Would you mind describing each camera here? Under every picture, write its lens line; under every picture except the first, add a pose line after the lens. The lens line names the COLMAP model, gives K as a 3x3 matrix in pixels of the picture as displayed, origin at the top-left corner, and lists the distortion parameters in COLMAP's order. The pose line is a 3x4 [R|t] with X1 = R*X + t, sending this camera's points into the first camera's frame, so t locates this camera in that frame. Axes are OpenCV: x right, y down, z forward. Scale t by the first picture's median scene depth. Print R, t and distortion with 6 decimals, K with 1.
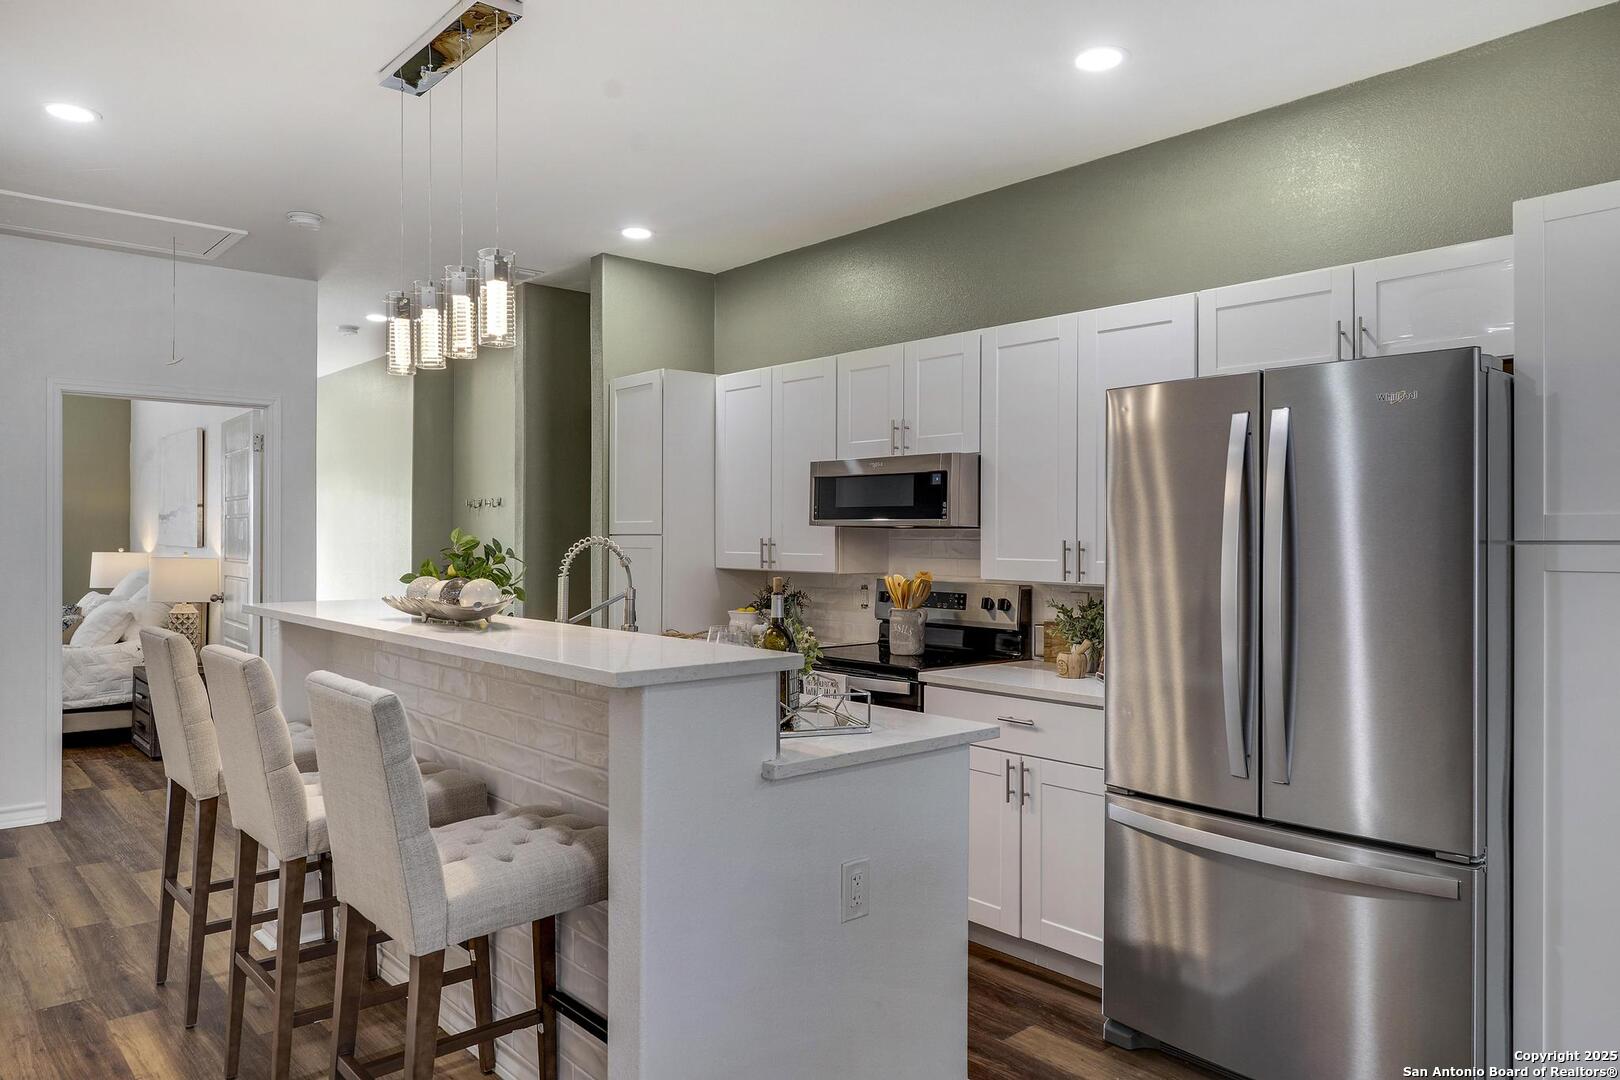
lens RADIAL K [[1094.0, 0, 803.5], [0, 1094.0, 533.8], [0, 0, 1]] dist [0.013485, -0.007058]
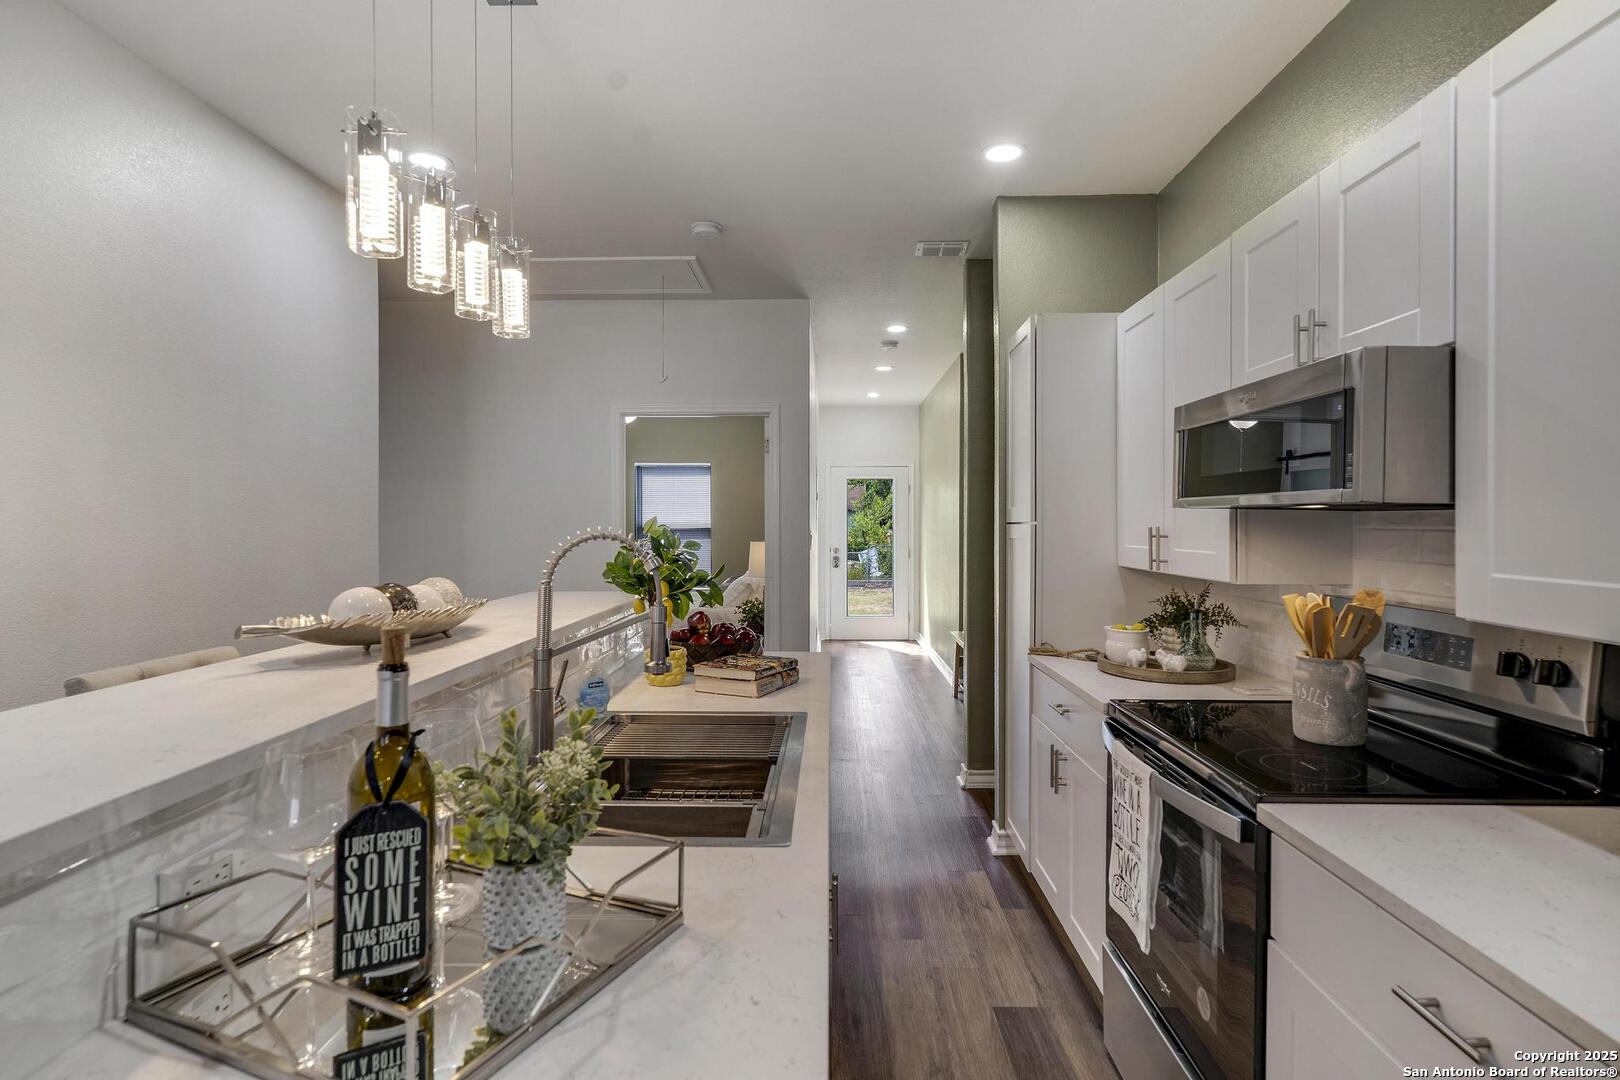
lens RADIAL K [[829.1, 0, 804.8], [0, 829.1, 529.2], [0, 0, 1]] dist [0.000072, 0.000326]
pose [[0.743223, 0.000155, -0.669043, 0.158641], [0.005855, 0.999960, 0.006735, 0.000575], [0.669018, -0.008923, 0.743193, 0.464207]]
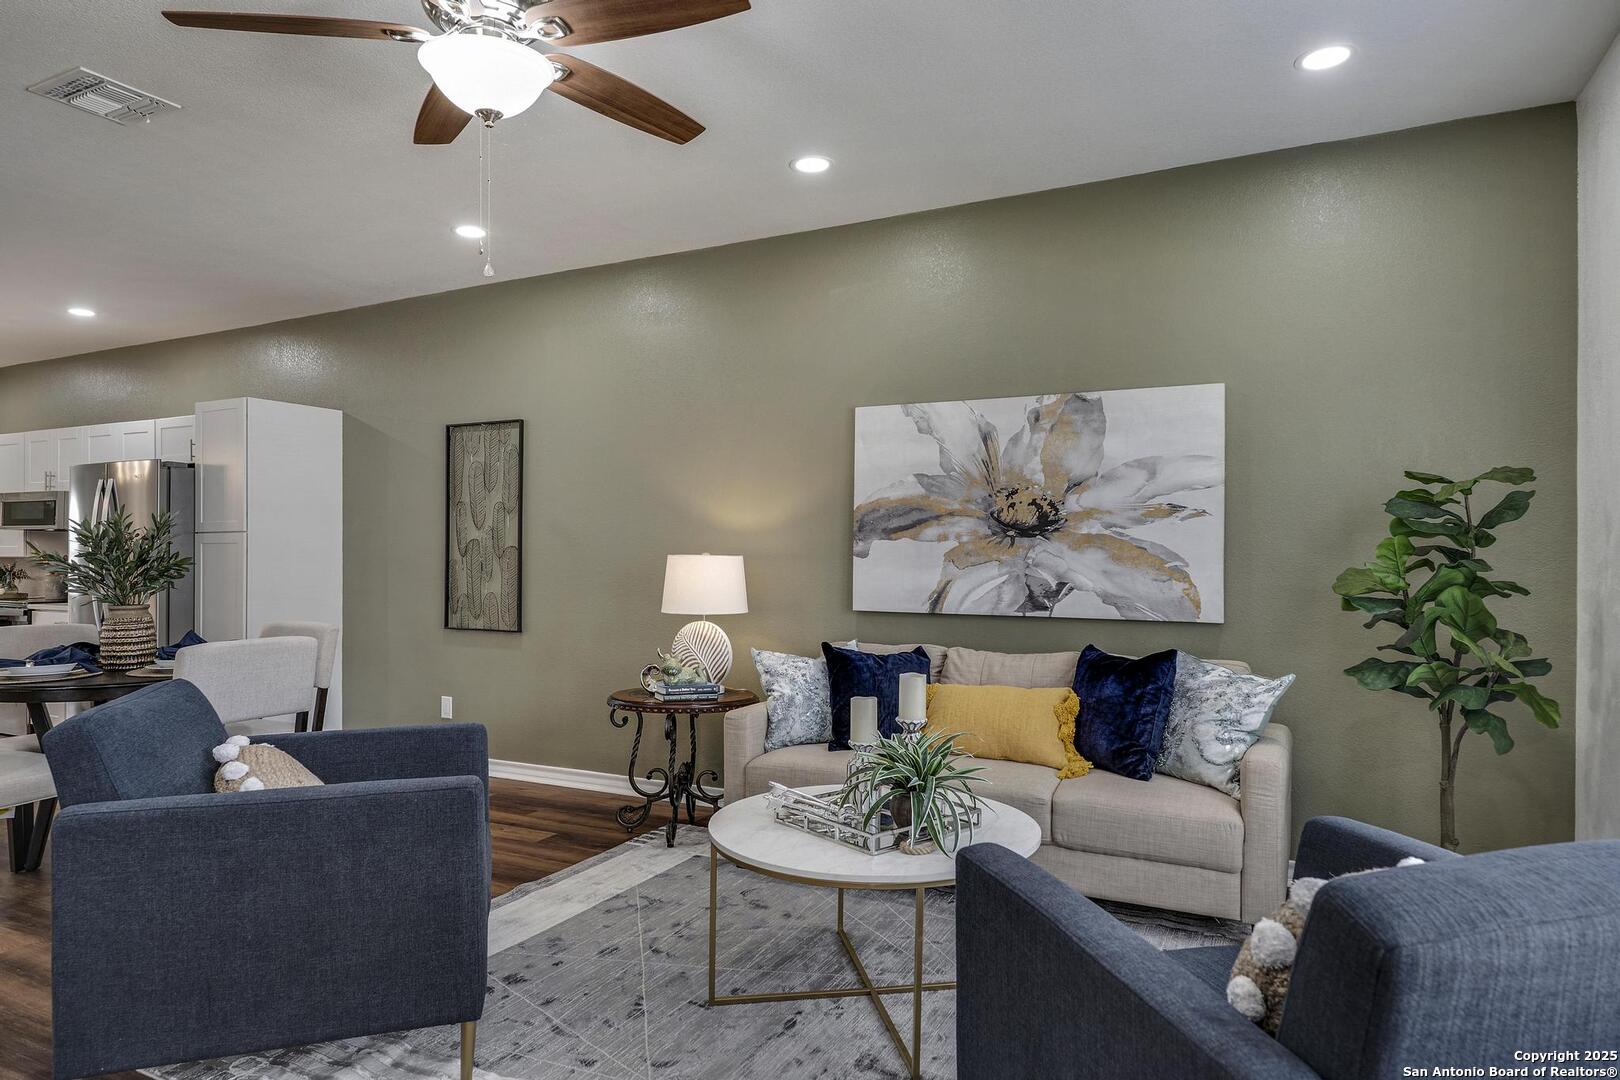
lens RADIAL K [[956.9, 0, 821.3], [0, 956.9, 545.4], [0, 0, 1]] dist [-0.015824, 0.001759]
pose [[0.915302, -0.000310, 0.402769, 0.560320], [0.002054, 0.999990, -0.003897, 0.025272], [-0.402764, 0.004394, 0.915293, -0.858561]]
